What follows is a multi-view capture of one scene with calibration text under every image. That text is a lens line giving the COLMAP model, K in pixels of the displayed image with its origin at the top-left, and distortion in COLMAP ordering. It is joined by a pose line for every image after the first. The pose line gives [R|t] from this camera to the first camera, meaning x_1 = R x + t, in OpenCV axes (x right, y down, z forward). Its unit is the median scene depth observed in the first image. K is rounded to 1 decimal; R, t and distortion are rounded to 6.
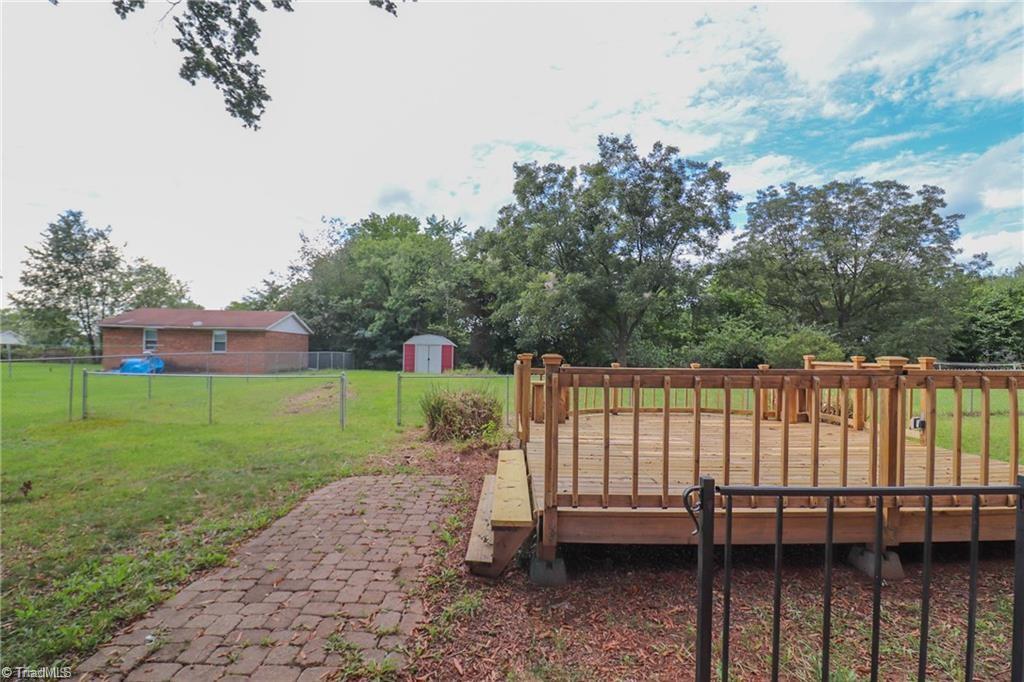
lens RADIAL K [[472.1, 0, 511.4], [0, 472.1, 343.3], [0, 0, 1]] dist [-0.005493, -0.007649]
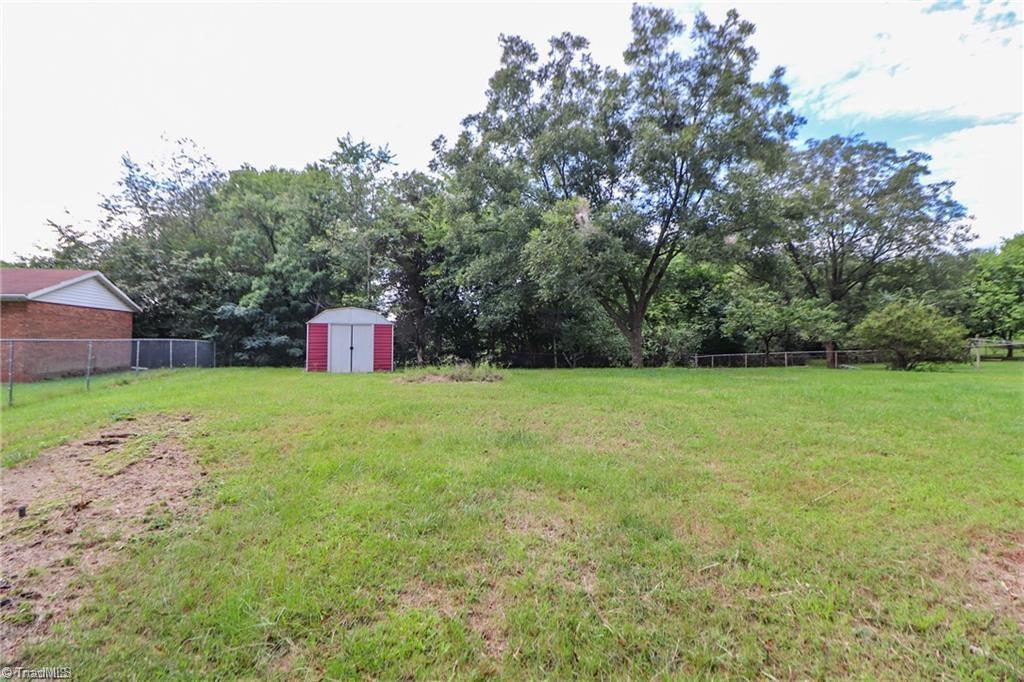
lens RADIAL K [[472.1, 0, 522.3], [0, 472.1, 322.0], [0, 0, 1]] dist [-0.005493, -0.007649]
pose [[0.969794, -0.005325, 0.243869, -0.086364], [0.009370, 0.999837, -0.015430, 0.008862], [-0.243747, 0.017249, 0.969685, 0.282416]]
